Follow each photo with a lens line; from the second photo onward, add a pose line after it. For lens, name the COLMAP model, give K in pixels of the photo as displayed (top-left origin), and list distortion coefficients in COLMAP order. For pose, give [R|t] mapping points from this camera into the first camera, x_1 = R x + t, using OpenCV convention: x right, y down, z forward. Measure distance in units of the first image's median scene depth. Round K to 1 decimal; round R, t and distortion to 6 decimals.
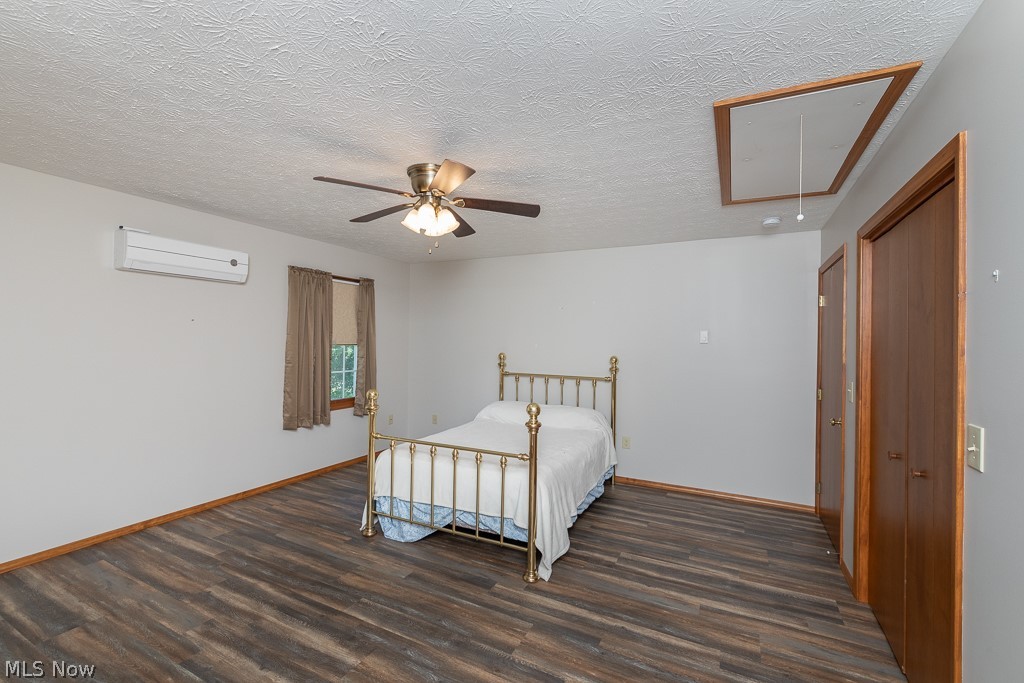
lens RADIAL K [[448.9, 0, 509.1], [0, 448.9, 340.9], [0, 0, 1]] dist [-0.002543, -0.000416]
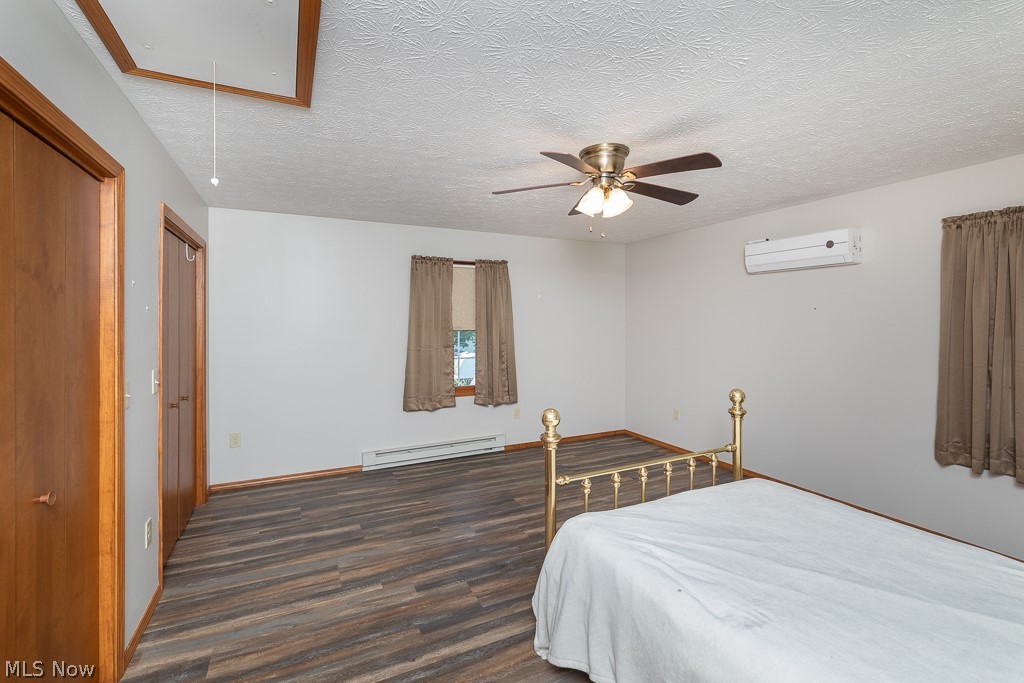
lens RADIAL K [[448.9, 0, 506.1], [0, 448.9, 323.6], [0, 0, 1]] dist [-0.002543, -0.000416]
pose [[-0.608324, -0.008436, -0.793644, 0.862518], [-0.010905, 0.999938, -0.002270, -0.004310], [0.793614, 0.007274, -0.608378, 1.718499]]
